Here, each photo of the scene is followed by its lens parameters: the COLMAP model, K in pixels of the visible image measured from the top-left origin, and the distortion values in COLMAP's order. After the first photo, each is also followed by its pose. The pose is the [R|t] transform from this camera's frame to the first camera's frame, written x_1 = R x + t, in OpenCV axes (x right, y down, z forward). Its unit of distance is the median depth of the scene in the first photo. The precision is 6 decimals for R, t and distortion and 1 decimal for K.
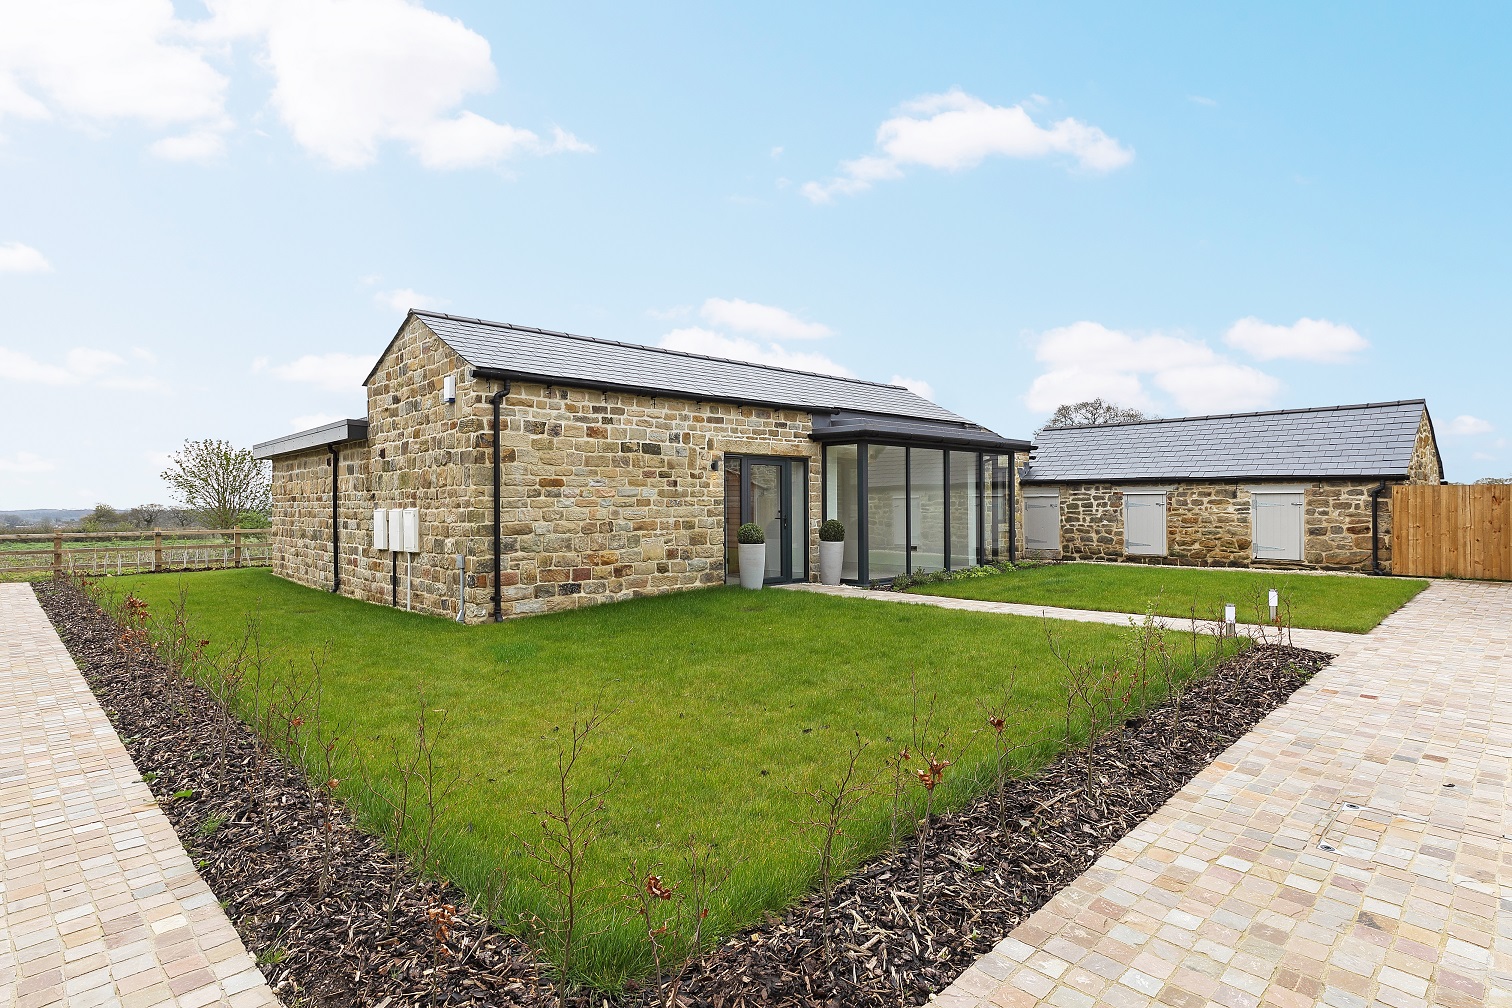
lens RADIAL K [[748.0, 0, 787.6], [0, 748.0, 495.5], [0, 0, 1]] dist [0.000030, 0.000001]
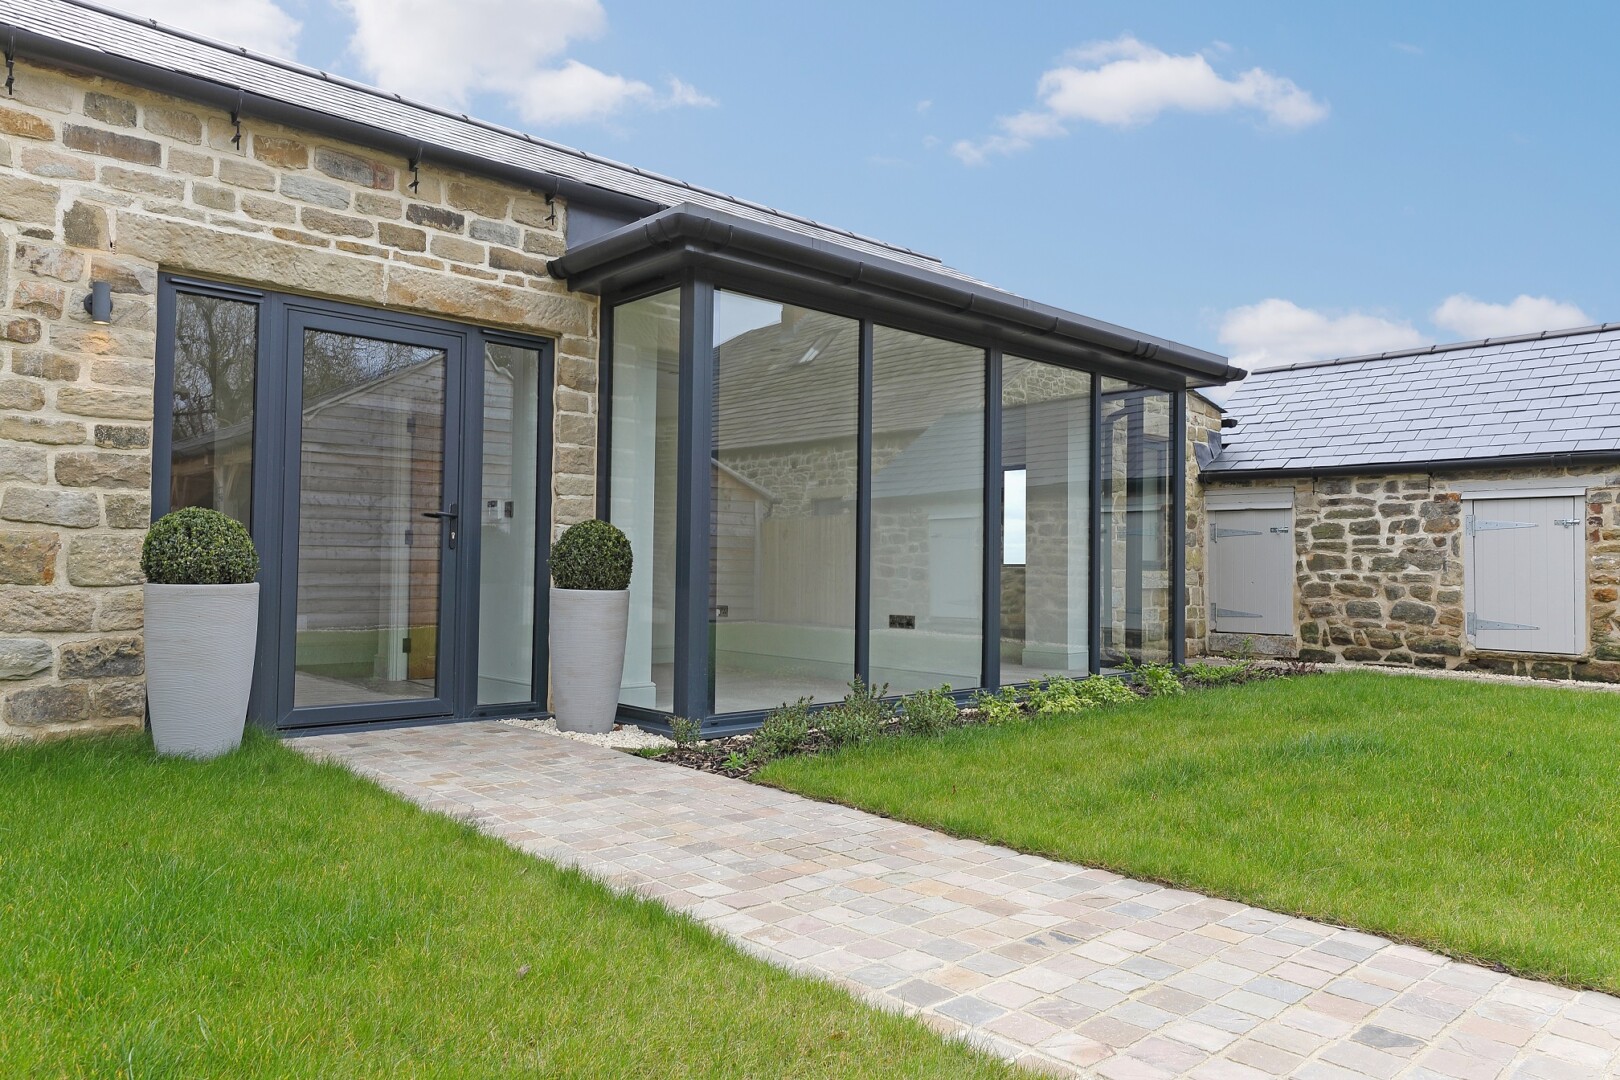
lens RADIAL K [[1105.1, 0, 810.0], [0, 1105.1, 540.0], [0, 0, 1]] dist [0.026382, -0.000670]
pose [[0.999282, 0.016404, -0.034150, 0.122789], [-0.016784, 0.999800, -0.010867, 0.032473], [0.033965, 0.011432, 0.999358, 0.397157]]
